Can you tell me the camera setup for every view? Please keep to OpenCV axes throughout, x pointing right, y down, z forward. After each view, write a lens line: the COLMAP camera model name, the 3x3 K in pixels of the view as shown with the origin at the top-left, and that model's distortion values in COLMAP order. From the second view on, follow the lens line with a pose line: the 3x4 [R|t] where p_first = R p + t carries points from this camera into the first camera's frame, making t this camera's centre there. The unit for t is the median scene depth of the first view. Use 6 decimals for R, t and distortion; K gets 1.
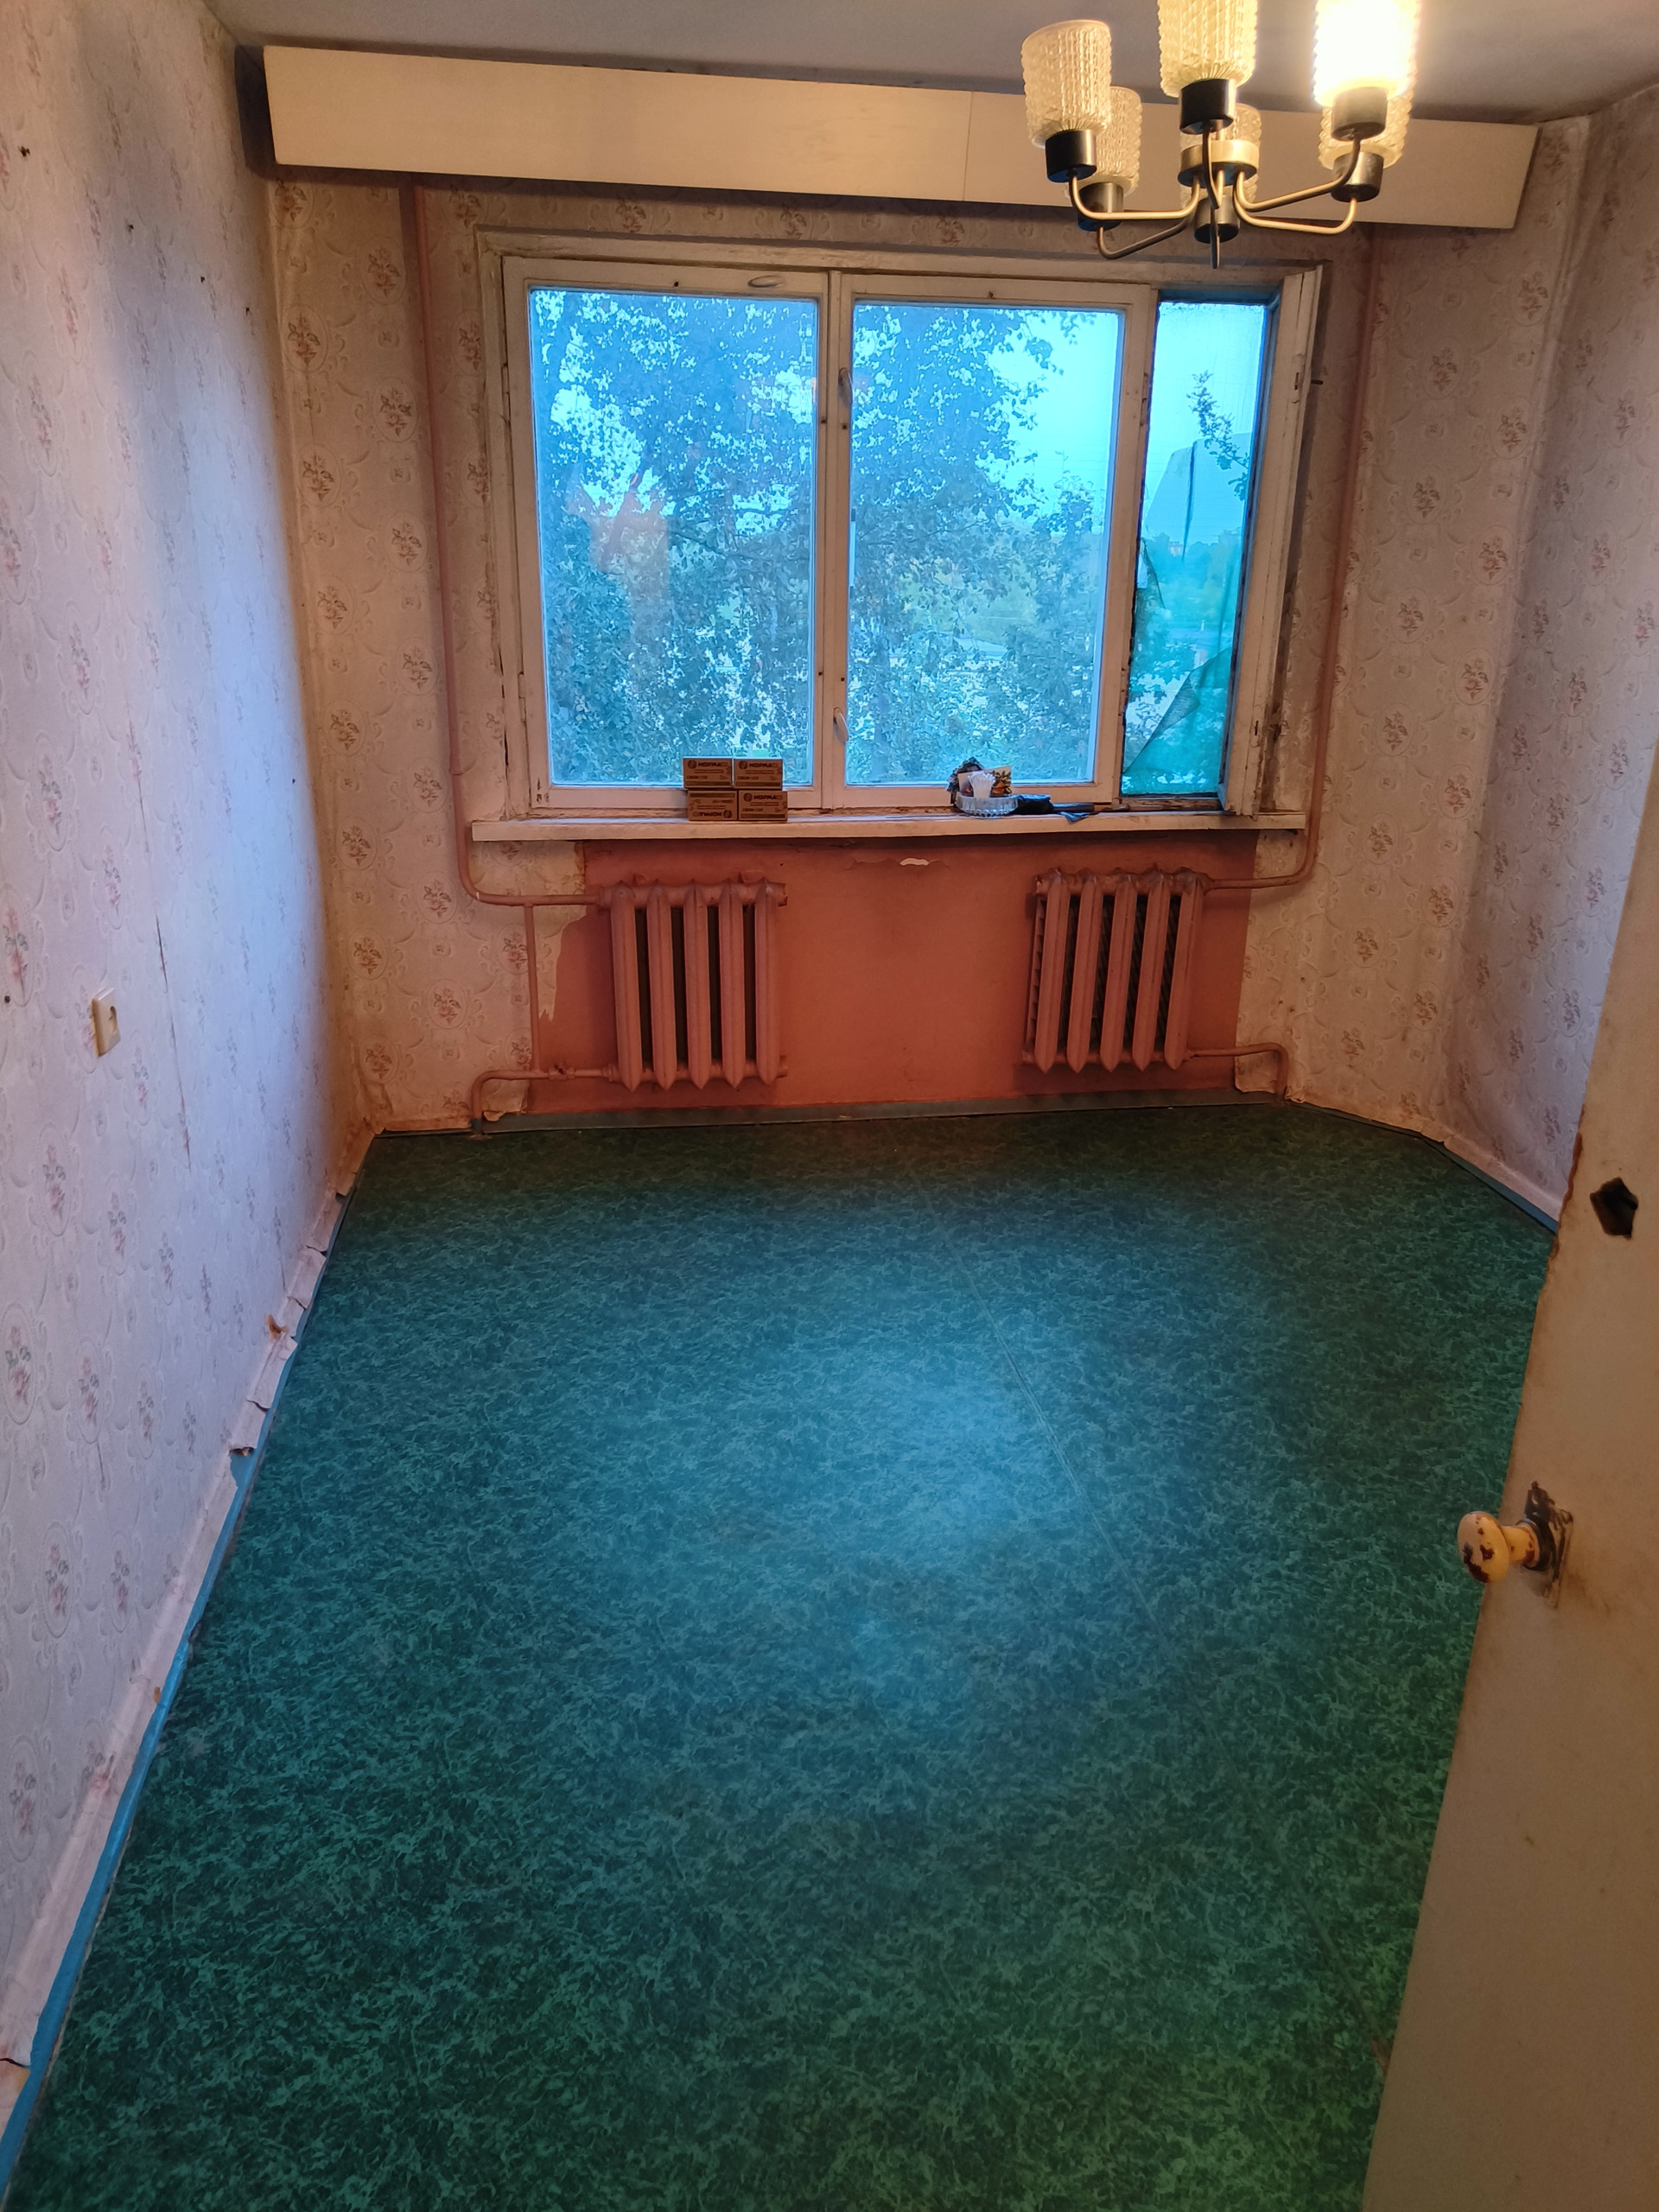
lens RADIAL K [[1544.9, 0, 827.7], [0, 1544.9, 1117.8], [0, 0, 1]] dist [0.012756, -0.001094]
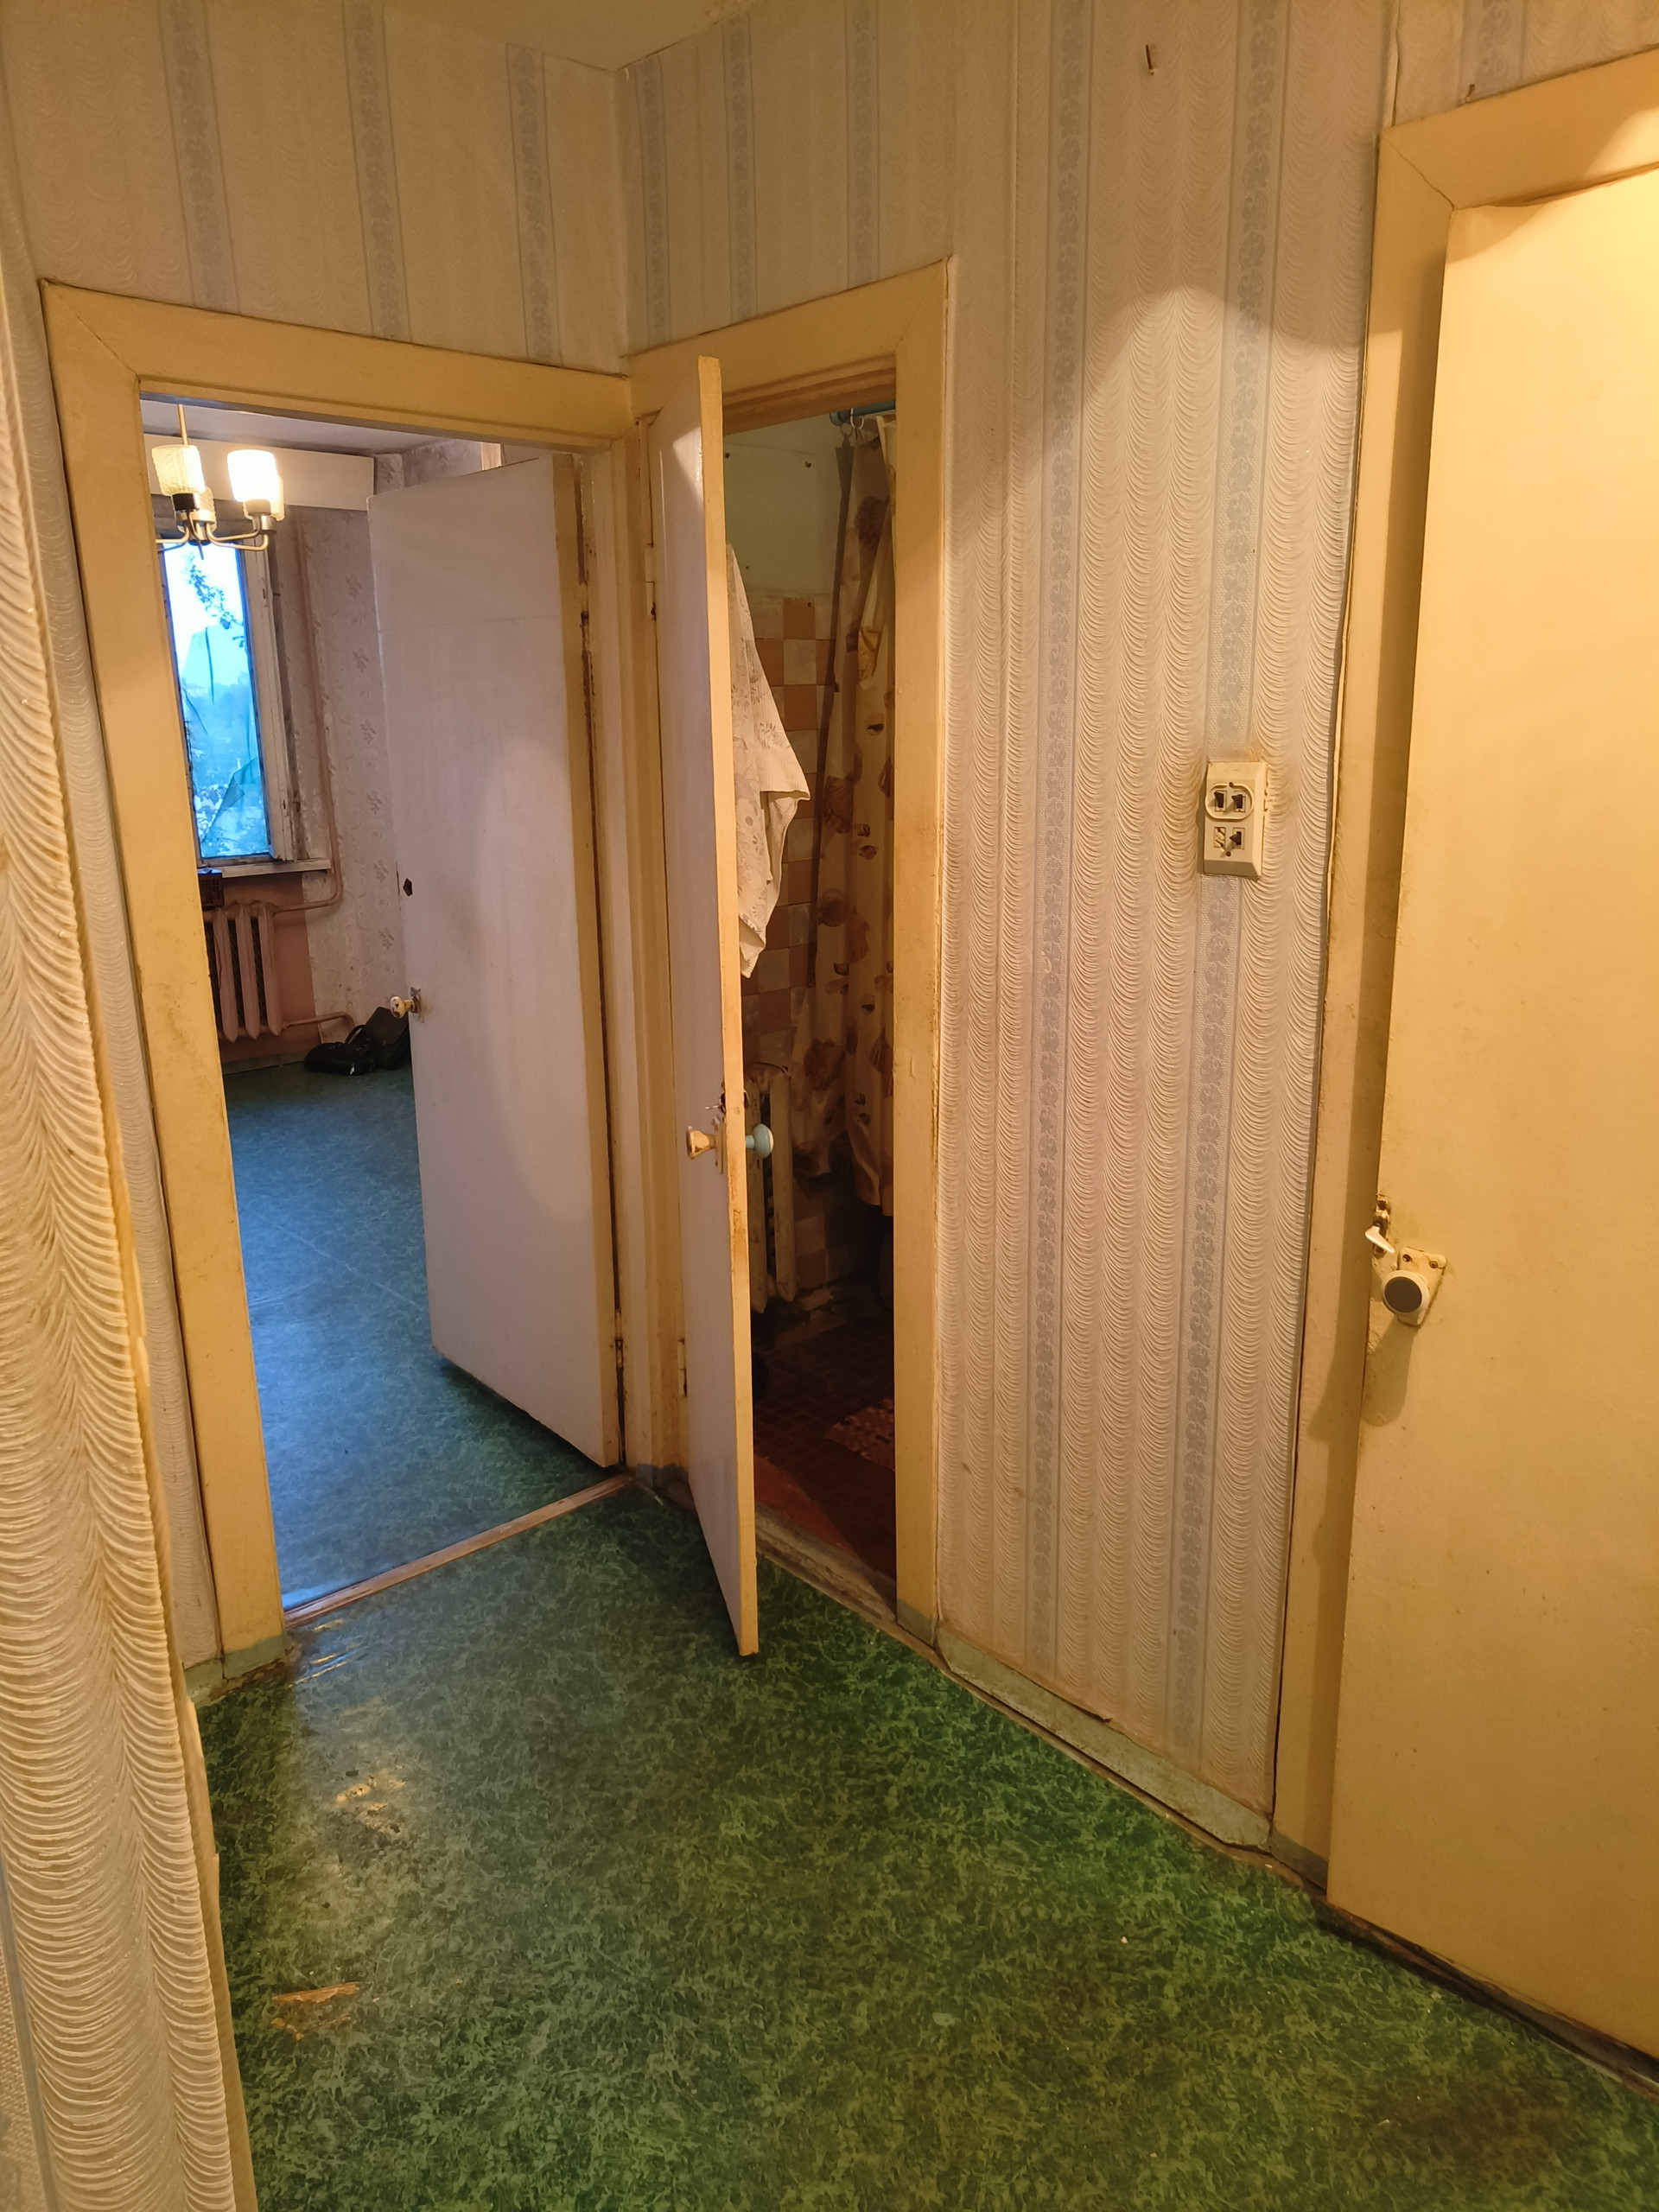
lens RADIAL K [[1544.9, 0, 828.6], [0, 1544.9, 1100.6], [0, 0, 1]] dist [0.012756, -0.001094]
pose [[0.832379, -0.171233, 0.527091, -0.132473], [0.209213, 0.977787, -0.012740, 0.164310], [-0.513201, 0.120879, 0.849714, -0.541781]]
